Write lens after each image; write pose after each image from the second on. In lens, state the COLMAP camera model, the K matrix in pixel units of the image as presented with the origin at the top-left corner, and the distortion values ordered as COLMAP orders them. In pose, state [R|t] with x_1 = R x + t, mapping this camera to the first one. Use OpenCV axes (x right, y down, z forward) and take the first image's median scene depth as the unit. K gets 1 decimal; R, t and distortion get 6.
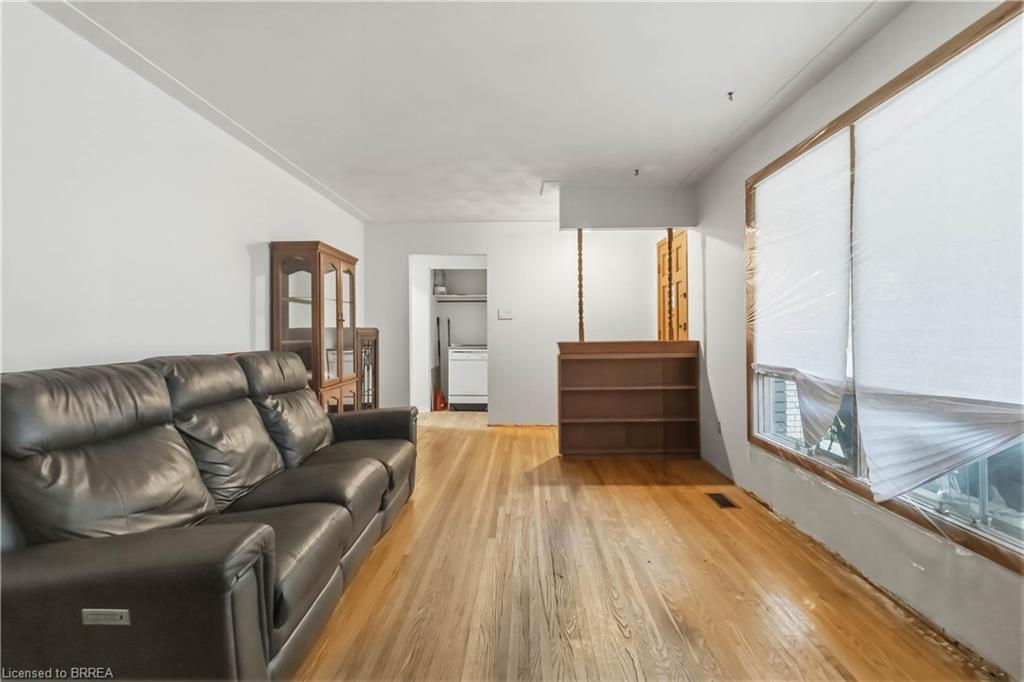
lens RADIAL K [[468.8, 0, 516.5], [0, 468.8, 329.6], [0, 0, 1]] dist [0.002217, 0.000892]
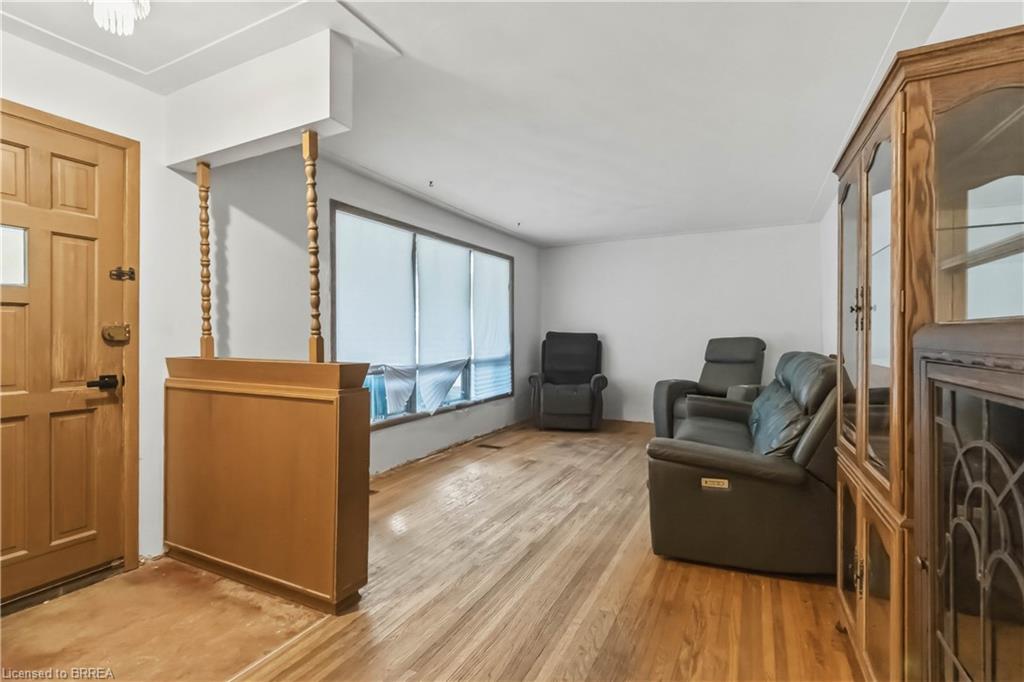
lens RADIAL K [[475.5, 0, 513.7], [0, 475.5, 339.8], [0, 0, 1]] dist [0.000543, 0.000784]
pose [[-0.899710, 0.002895, 0.436478, -0.504903], [0.004537, 0.999986, 0.002719, 0.002332], [-0.436464, 0.004426, -0.899711, 2.528201]]
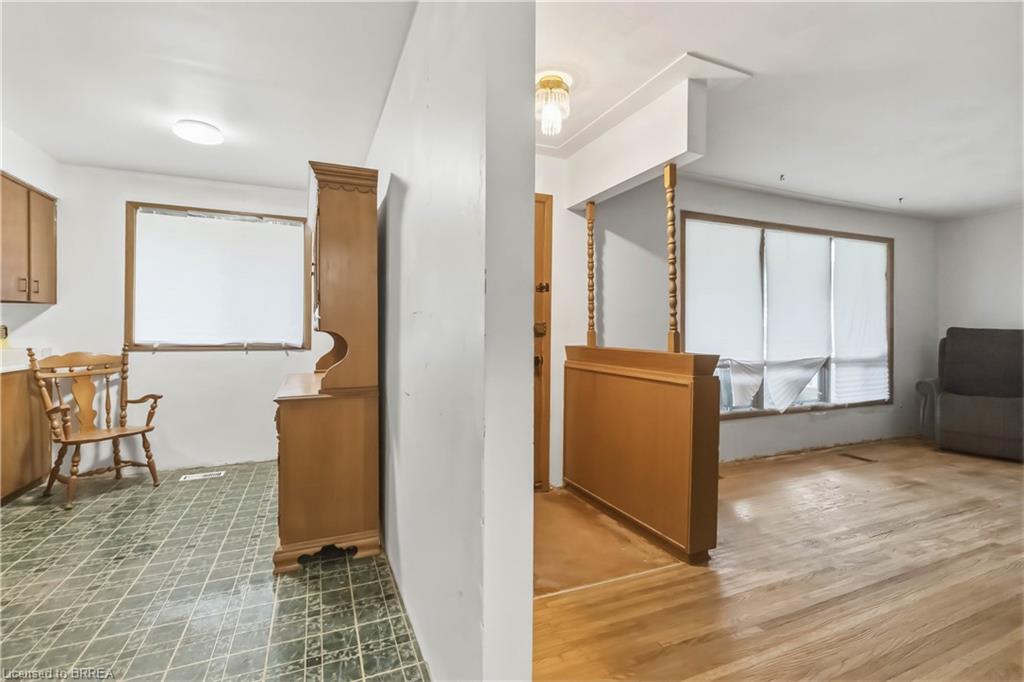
lens RADIAL K [[468.8, 0, 516.5], [0, 468.8, 329.6], [0, 0, 1]] dist [0.002217, 0.000892]
pose [[-0.419266, 0.005557, 0.907846, -0.607415], [-0.005820, 0.999944, -0.008809, 0.004515], [-0.907845, -0.008977, -0.419210, 2.666800]]
